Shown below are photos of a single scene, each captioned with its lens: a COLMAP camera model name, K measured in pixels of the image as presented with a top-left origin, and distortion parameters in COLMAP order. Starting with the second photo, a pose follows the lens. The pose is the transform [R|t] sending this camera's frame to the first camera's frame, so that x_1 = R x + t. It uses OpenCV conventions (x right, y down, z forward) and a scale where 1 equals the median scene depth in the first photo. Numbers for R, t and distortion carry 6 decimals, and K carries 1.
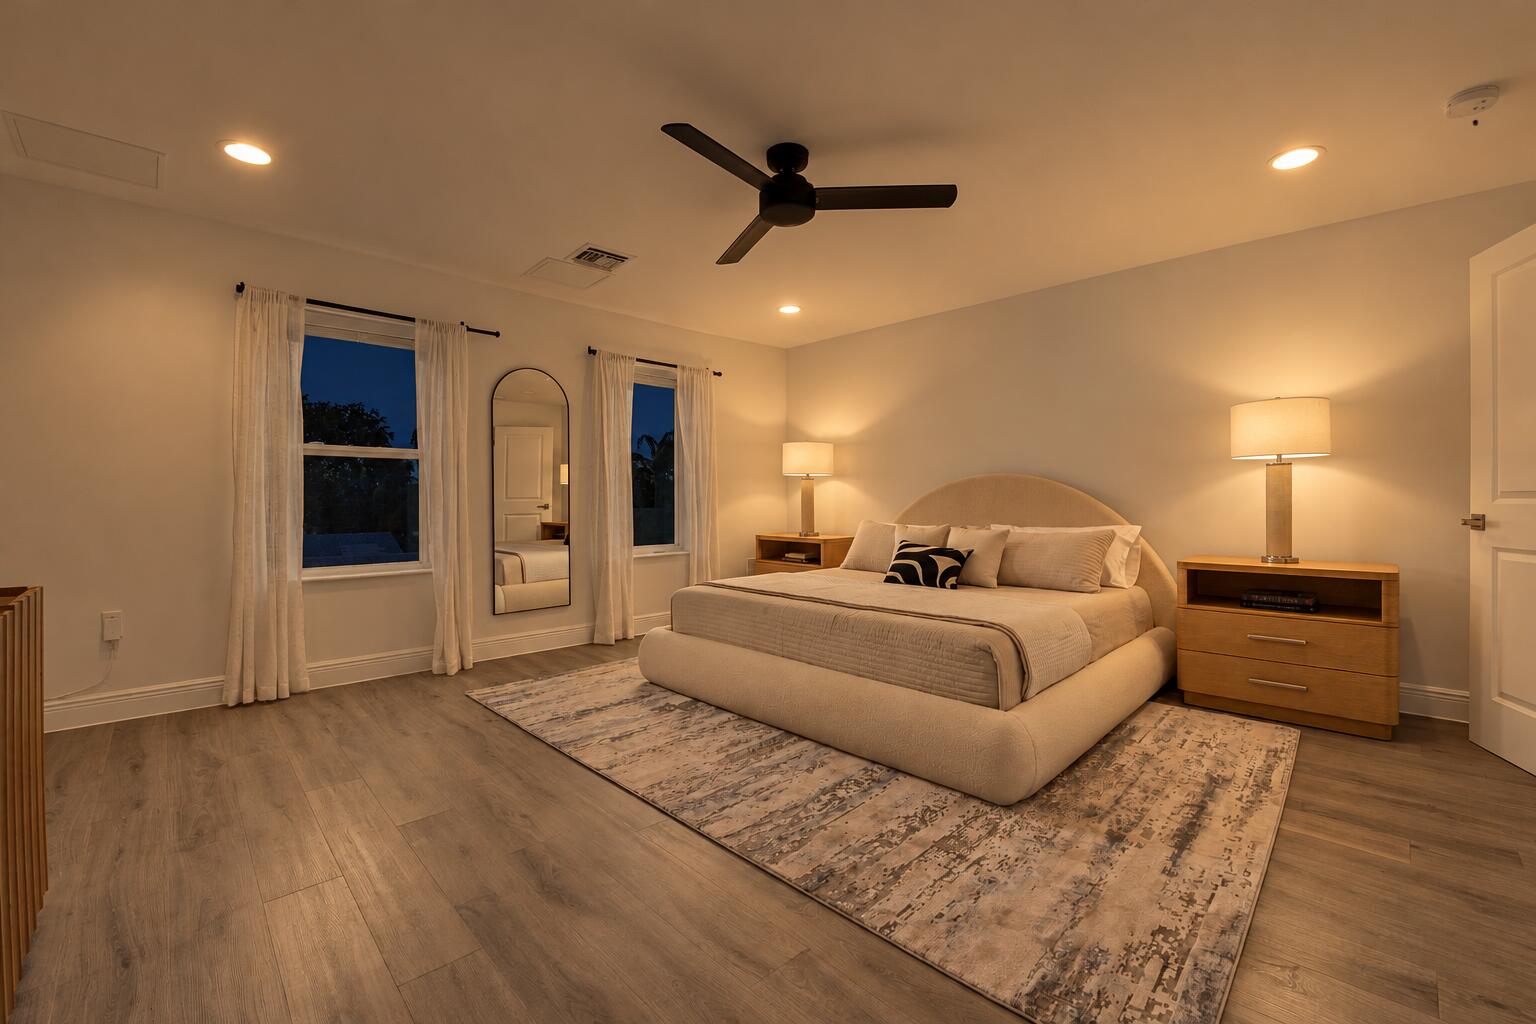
lens RADIAL K [[616.8, 0, 760.8], [0, 616.8, 498.7], [0, 0, 1]] dist [-0.014355, -0.000481]
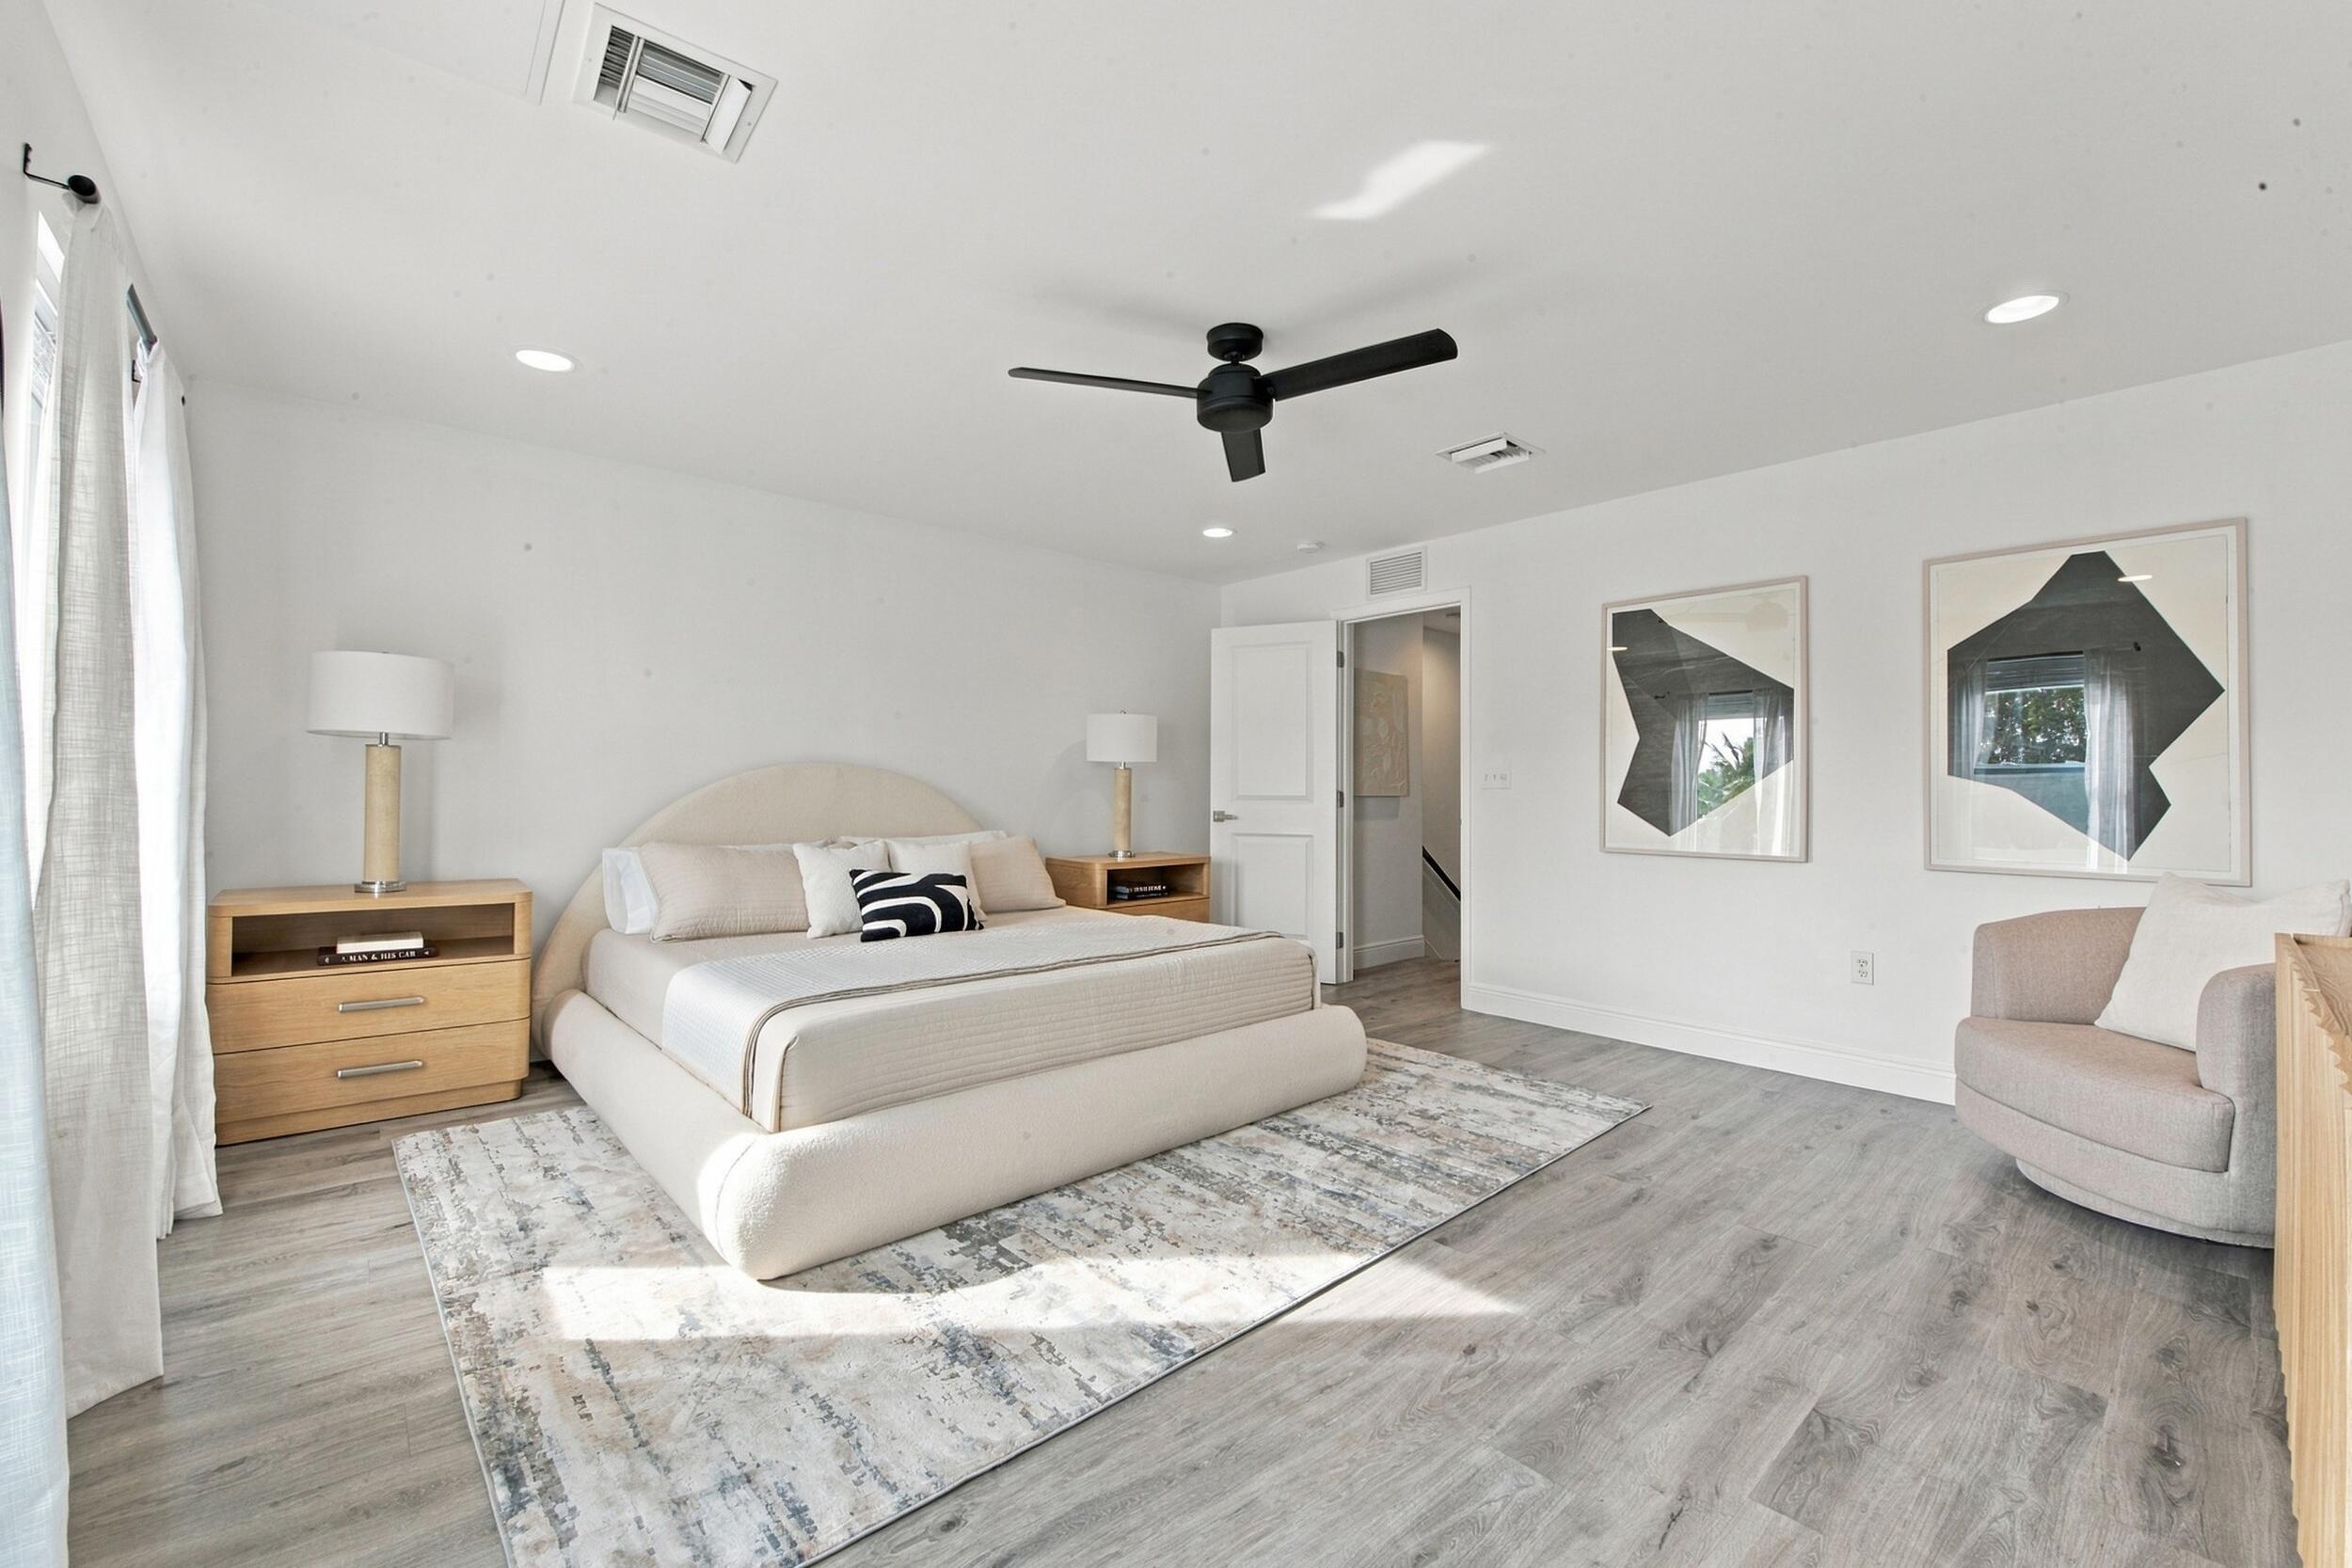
lens RADIAL K [[944.3, 0, 1165.3], [0, 944.3, 789.7], [0, 0, 1]] dist [-0.014355, -0.000481]
pose [[0.068719, 0.007330, 0.997609, -0.901517], [-0.003550, 0.999968, -0.007103, -0.007680], [-0.997630, -0.003053, 0.068743, 0.855189]]
